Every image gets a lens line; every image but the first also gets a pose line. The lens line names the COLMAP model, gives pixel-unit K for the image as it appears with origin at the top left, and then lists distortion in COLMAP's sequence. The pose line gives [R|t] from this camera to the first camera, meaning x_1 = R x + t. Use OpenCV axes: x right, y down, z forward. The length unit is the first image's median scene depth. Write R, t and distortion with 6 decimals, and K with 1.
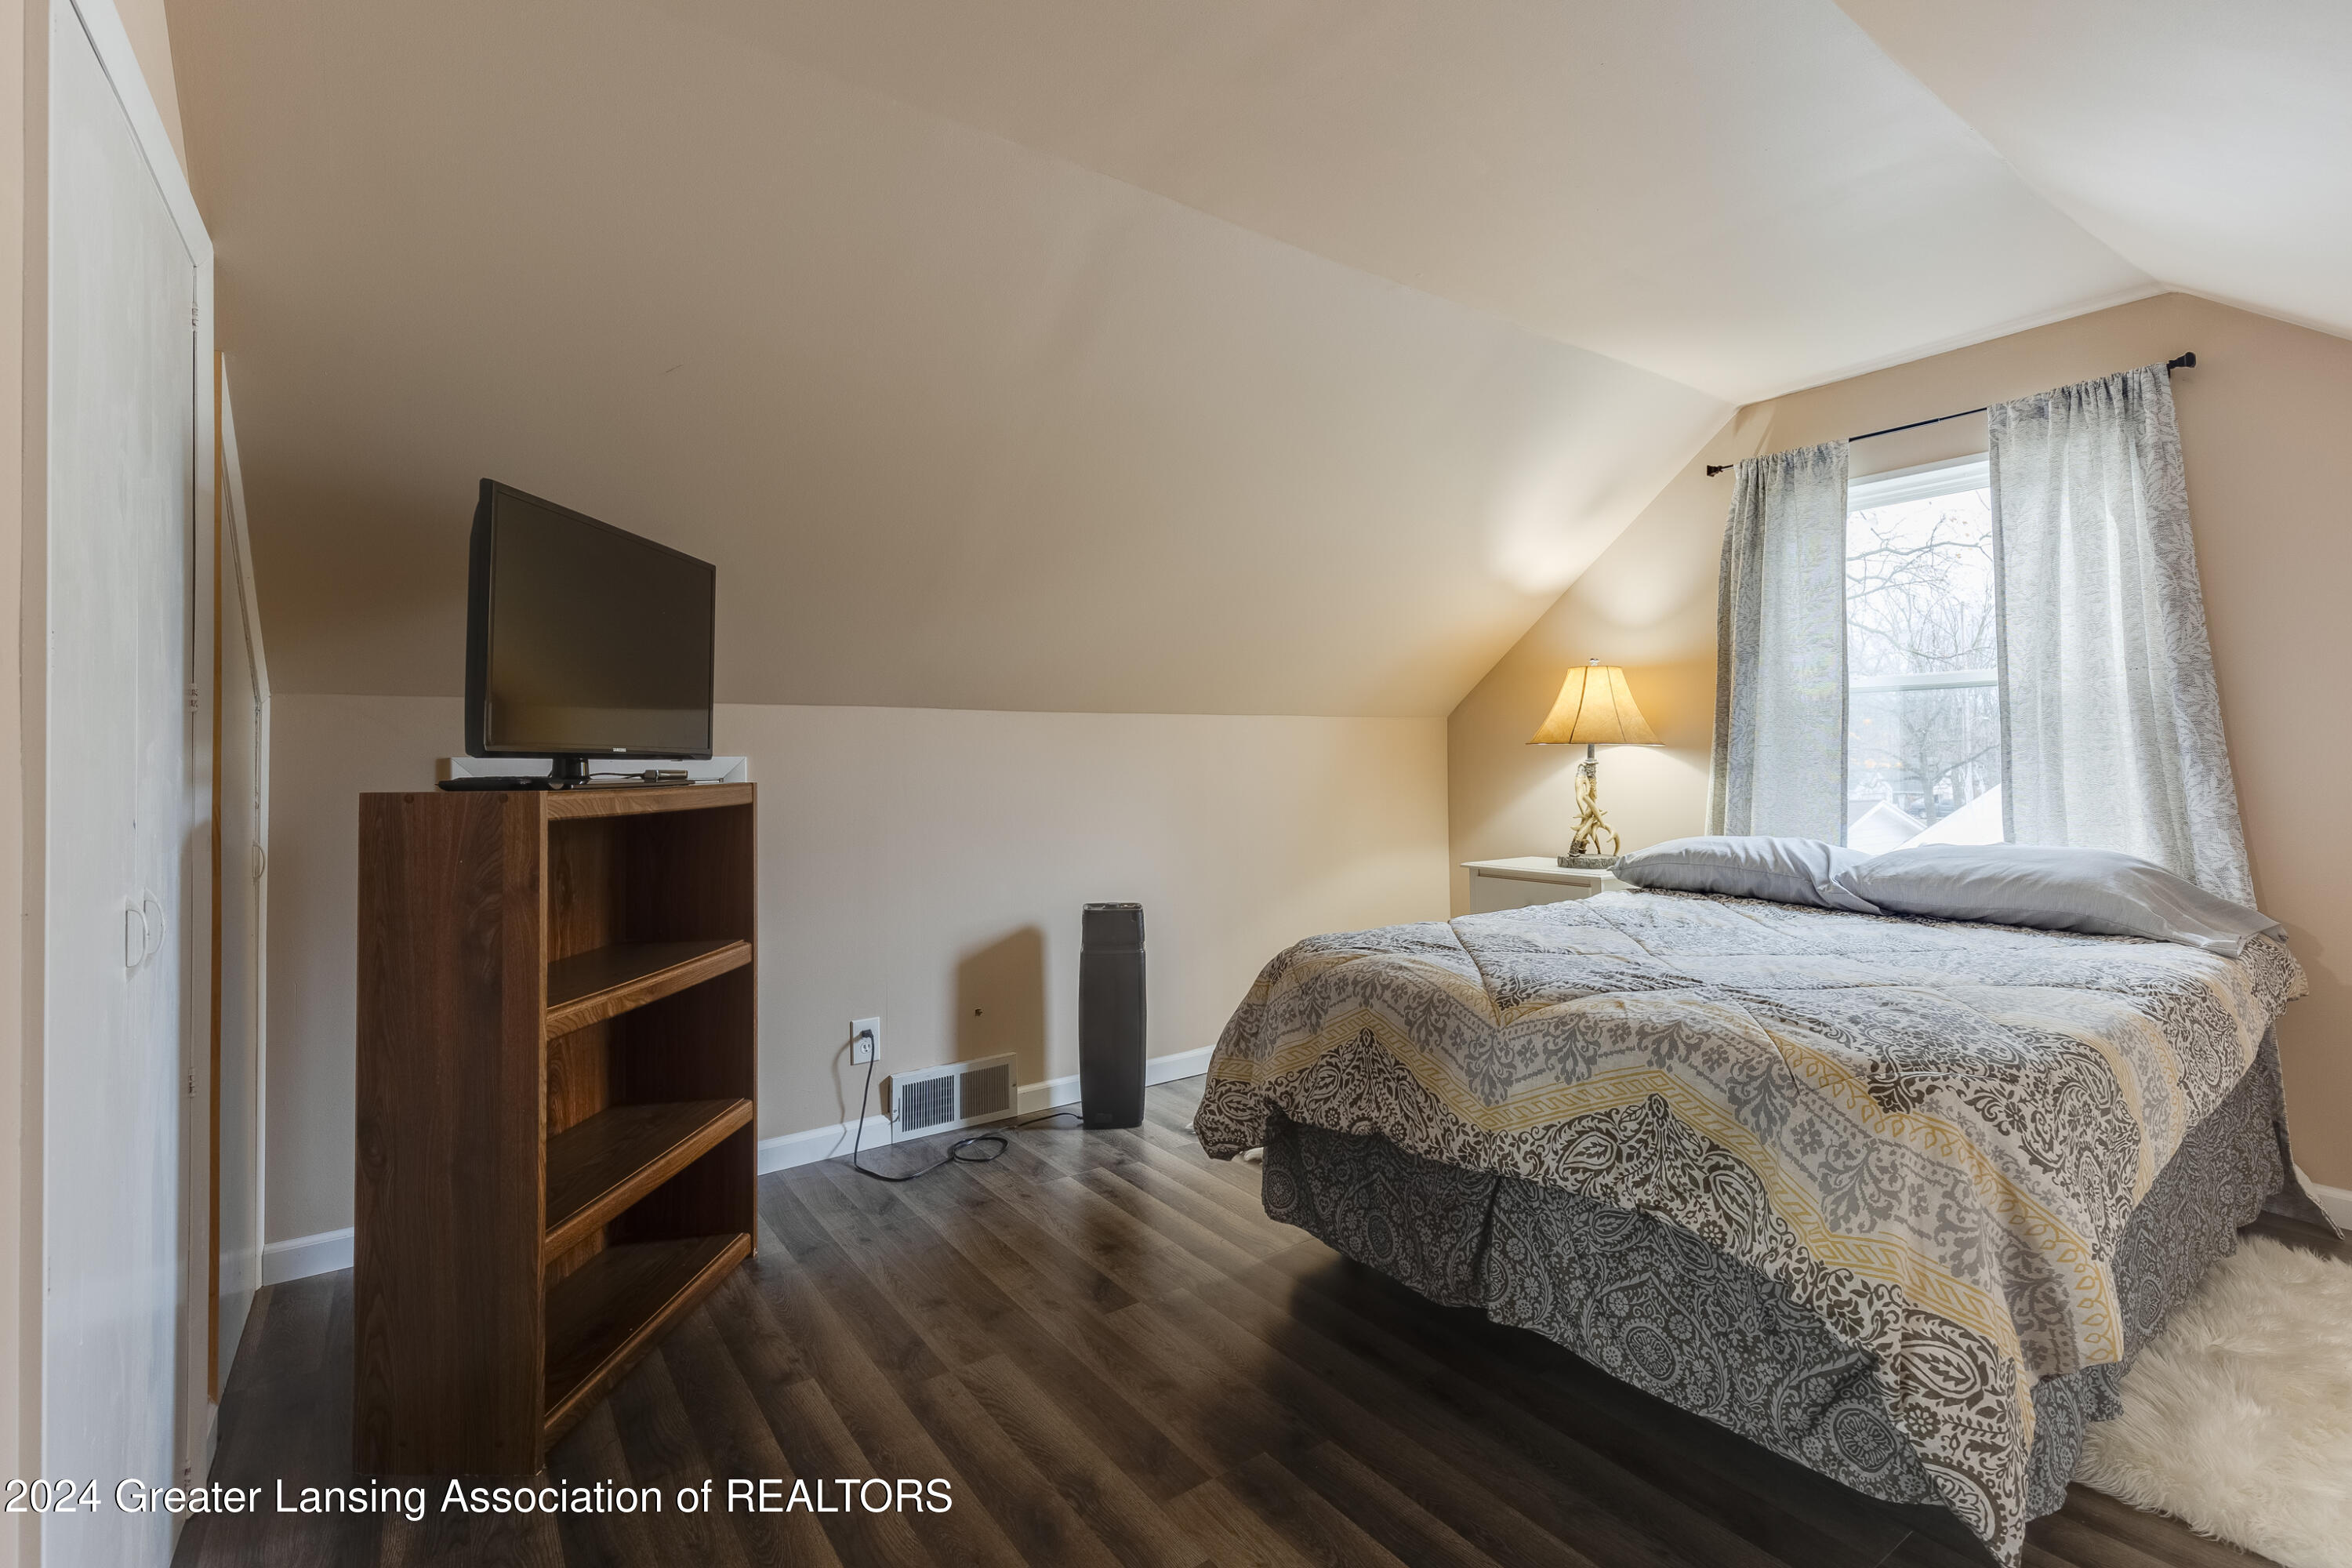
lens RADIAL K [[1061.8, 0, 1180.3], [0, 1061.8, 774.3], [0, 0, 1]] dist [-0.022399, -0.000415]
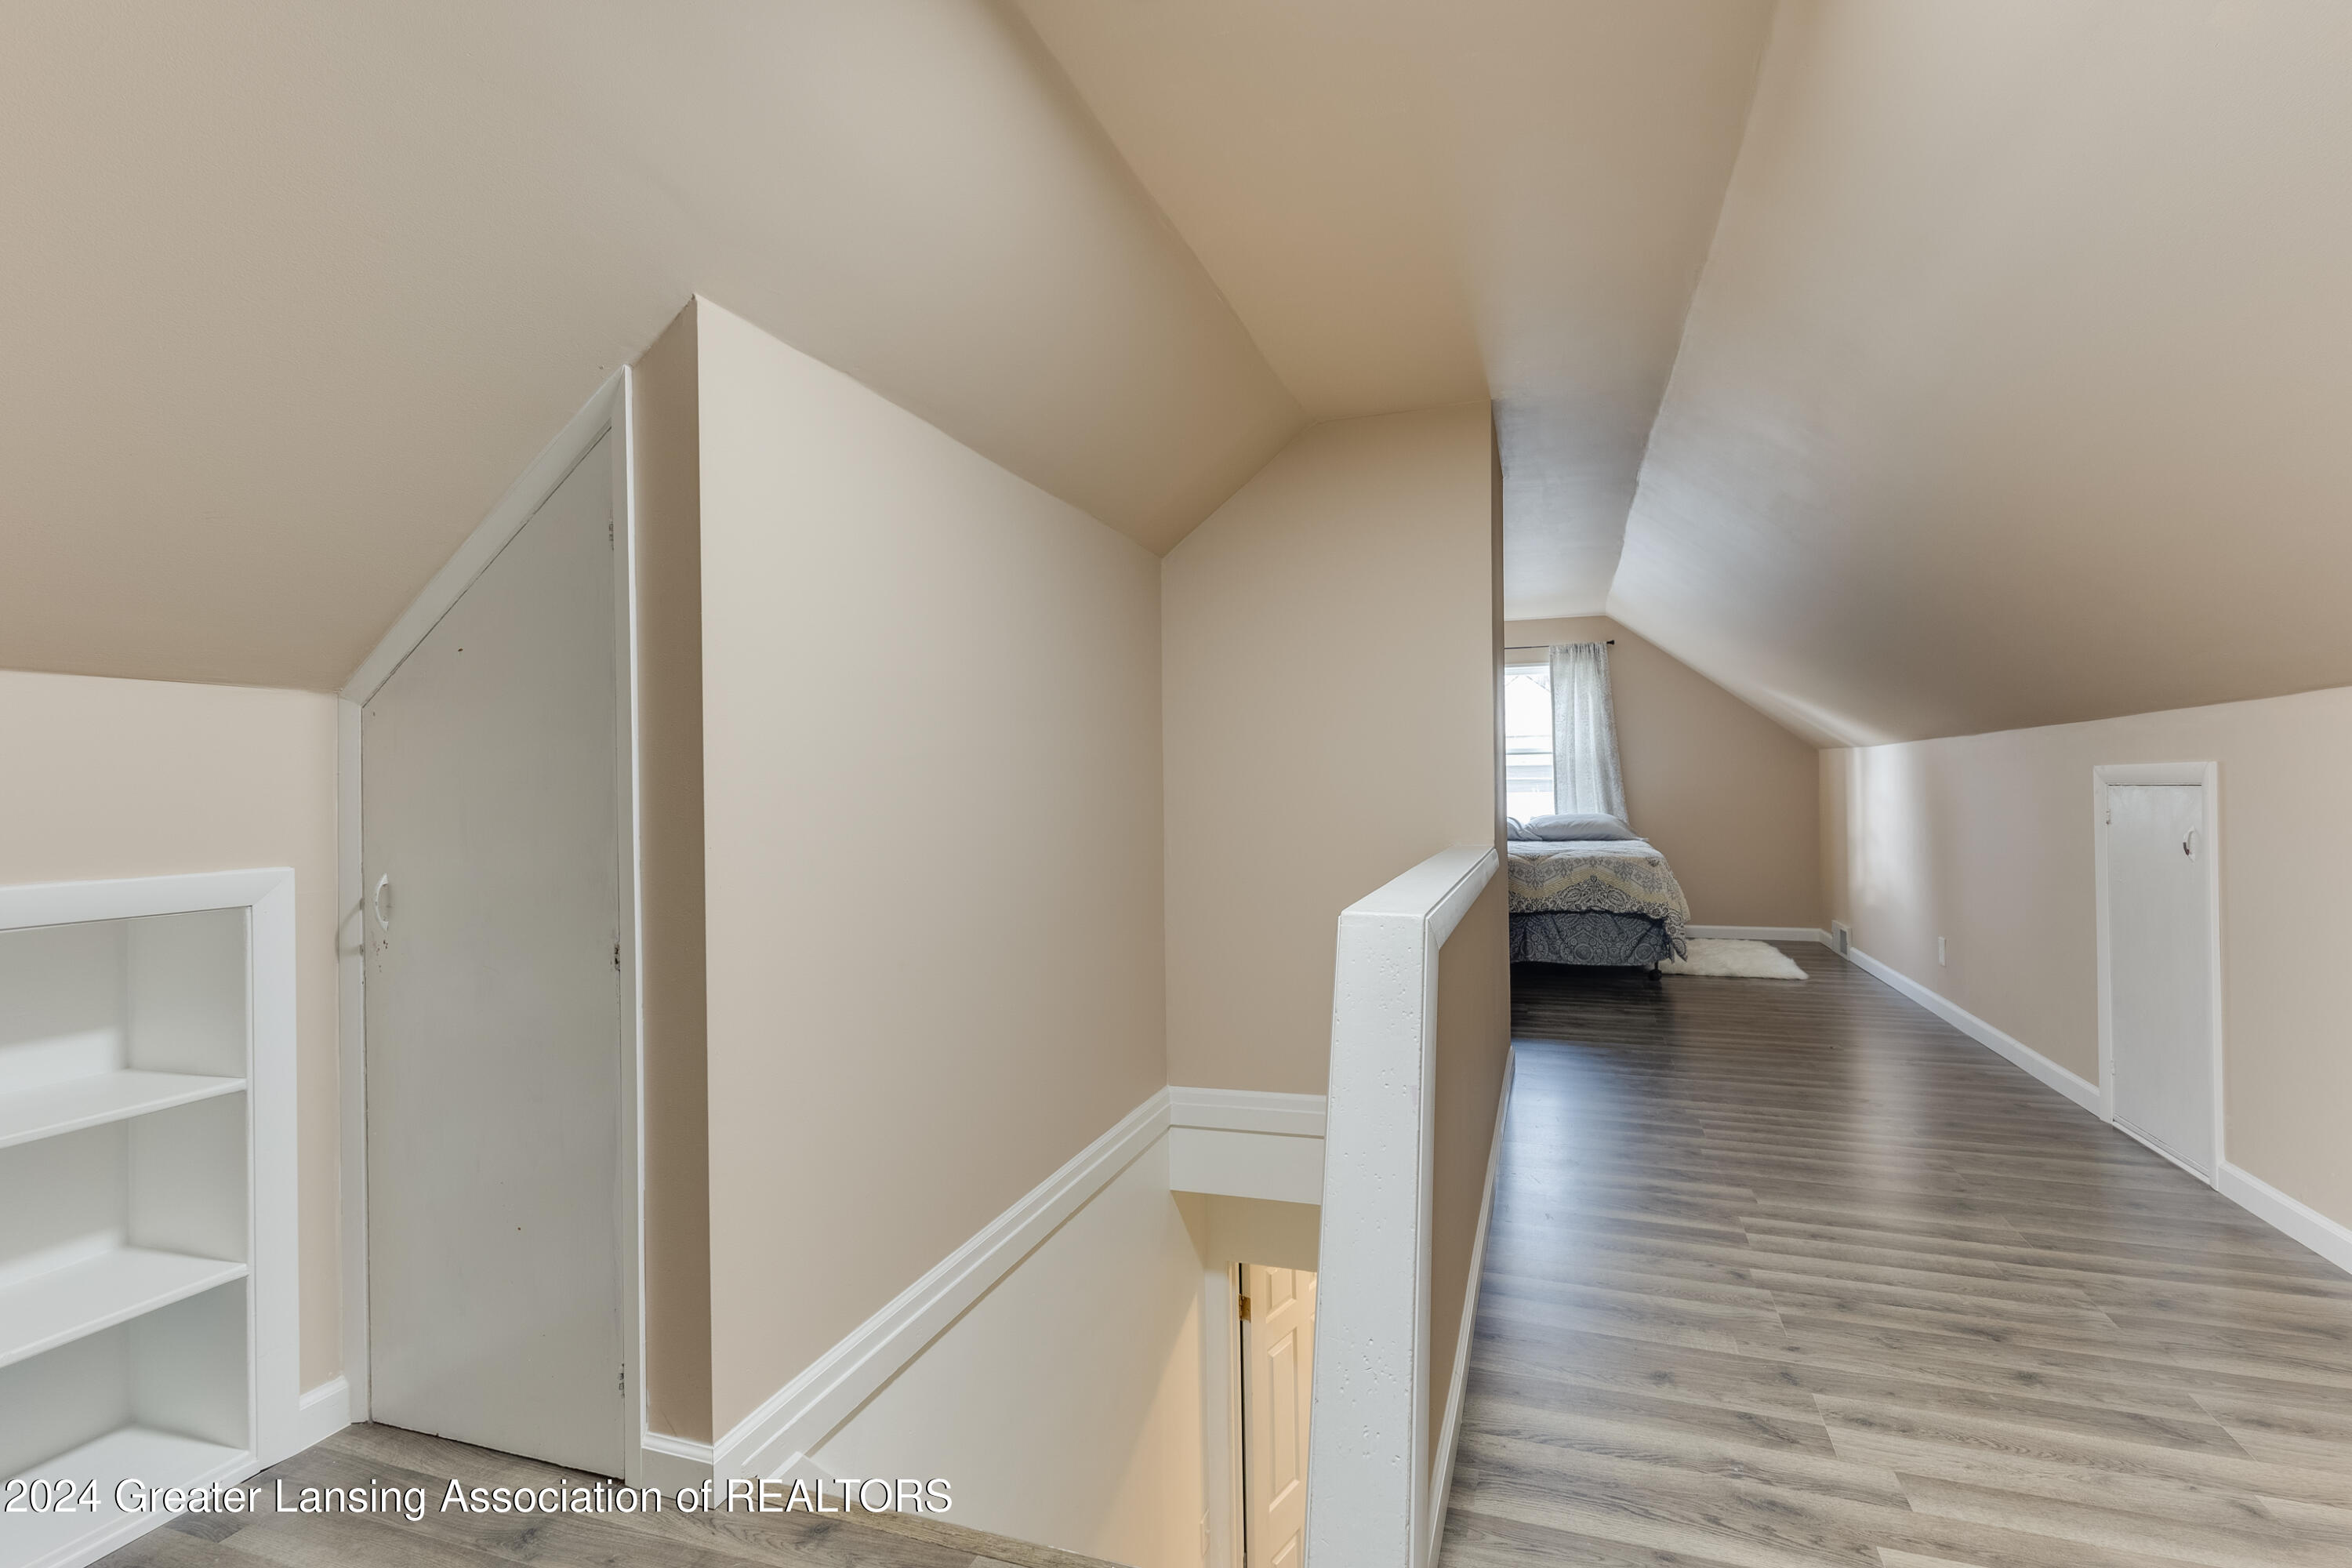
lens RADIAL K [[1061.8, 0, 1177.8], [0, 1061.8, 785.9], [0, 0, 1]] dist [-0.022399, -0.000415]
pose [[0.819403, -0.001330, 0.573216, -1.684679], [0.003938, 0.999987, -0.003310, 0.000832], [-0.573204, 0.004969, 0.819397, -0.702427]]
